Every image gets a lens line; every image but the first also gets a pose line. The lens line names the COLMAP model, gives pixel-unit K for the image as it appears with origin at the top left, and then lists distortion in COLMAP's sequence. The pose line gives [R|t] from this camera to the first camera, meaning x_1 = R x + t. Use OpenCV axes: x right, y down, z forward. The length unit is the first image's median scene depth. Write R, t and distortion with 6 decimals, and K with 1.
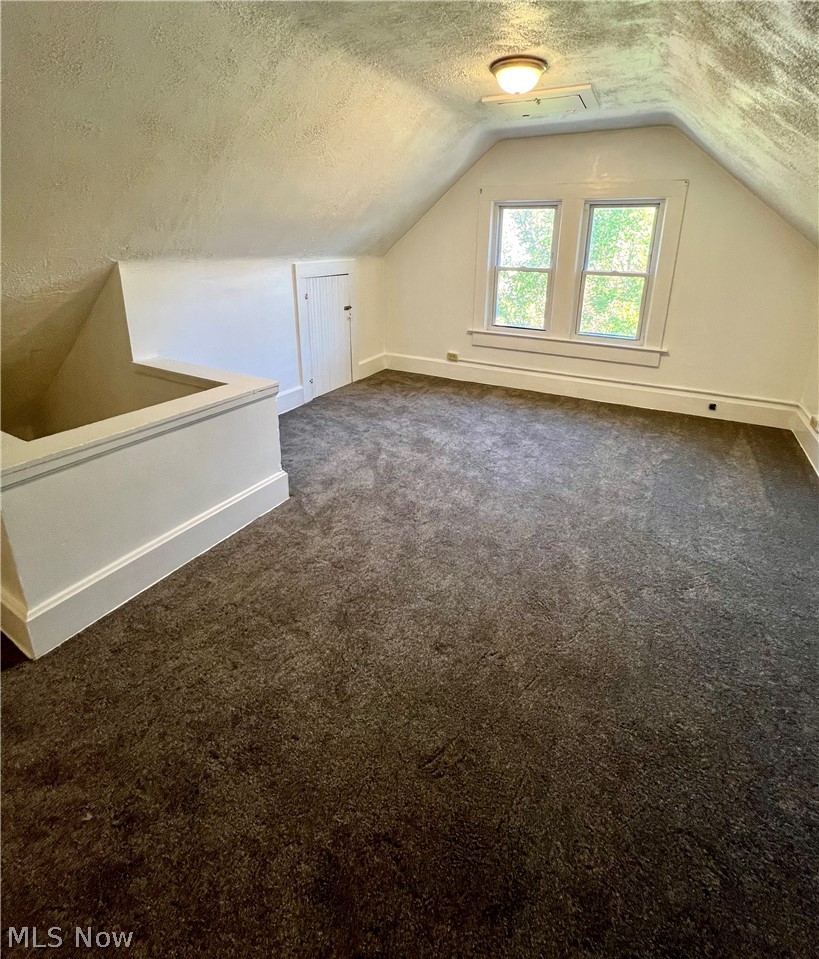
lens RADIAL K [[515.5, 0, 446.4], [0, 515.5, 444.3], [0, 0, 1]] dist [-0.000203, 0.003646]
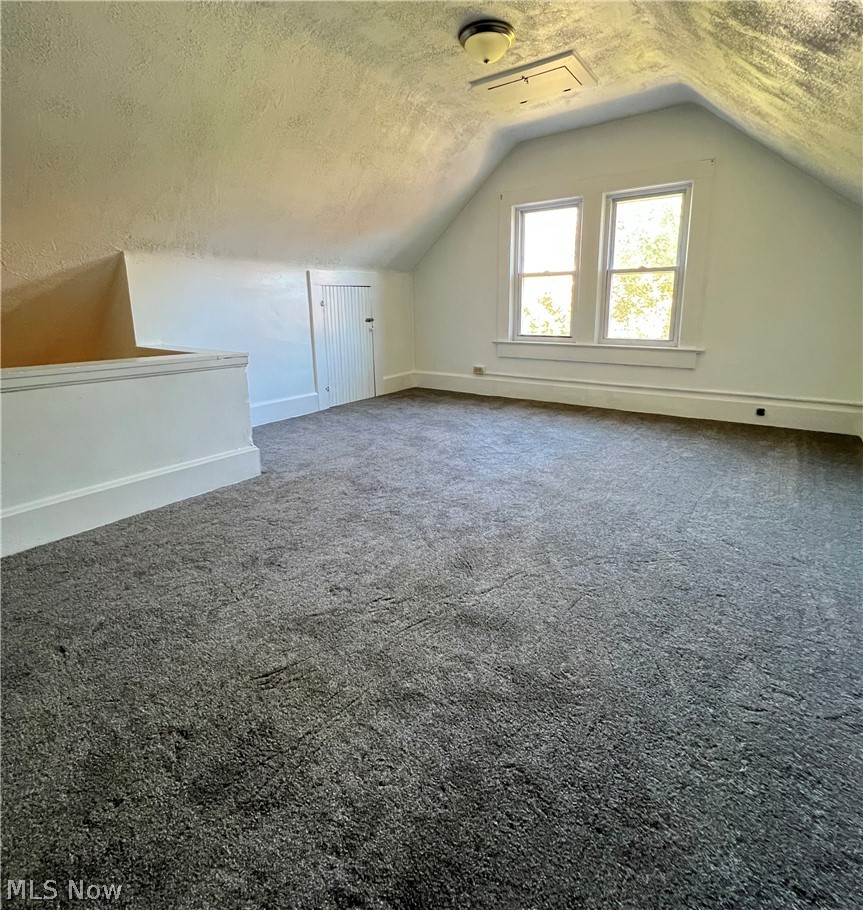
lens RADIAL K [[533.9, 0, 429.2], [0, 533.9, 452.0], [0, 0, 1]] dist [-0.000645, -0.000903]
pose [[0.983498, 0.016068, -0.180203, 0.179099], [-0.032719, 0.995421, -0.089814, 0.127145], [0.177934, 0.094228, 0.979520, 0.039046]]
